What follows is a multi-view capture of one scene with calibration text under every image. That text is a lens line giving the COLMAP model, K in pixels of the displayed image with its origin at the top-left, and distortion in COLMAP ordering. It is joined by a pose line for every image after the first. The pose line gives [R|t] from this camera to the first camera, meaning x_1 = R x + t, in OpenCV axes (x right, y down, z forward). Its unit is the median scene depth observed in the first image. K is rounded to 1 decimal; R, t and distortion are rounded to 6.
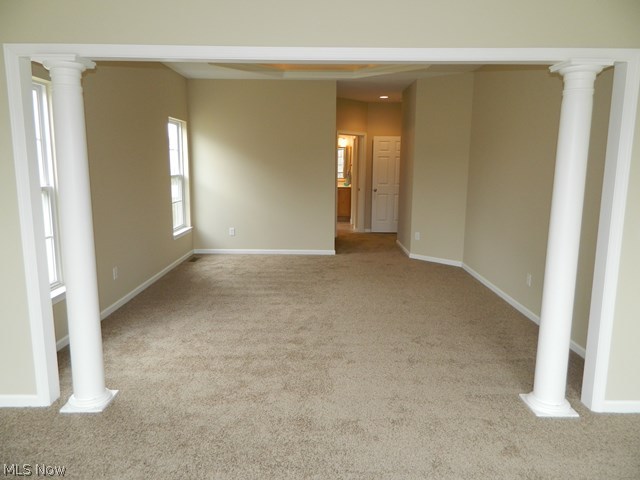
lens RADIAL K [[493.1, 0, 320.0], [0, 493.1, 240.0], [0, 0, 1]] dist [0.008668, 0.004338]
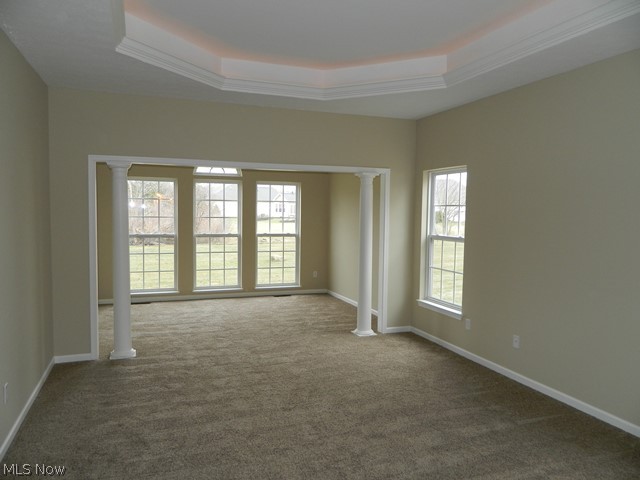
lens RADIAL K [[493.1, 0, 320.0], [0, 493.1, 240.0], [0, 0, 1]] dist [0.008668, 0.004338]
pose [[0.930033, -0.019374, 0.366964, -0.480782], [0.055114, 0.994668, -0.087166, 0.122841], [-0.363318, 0.101292, 0.926142, -0.929470]]
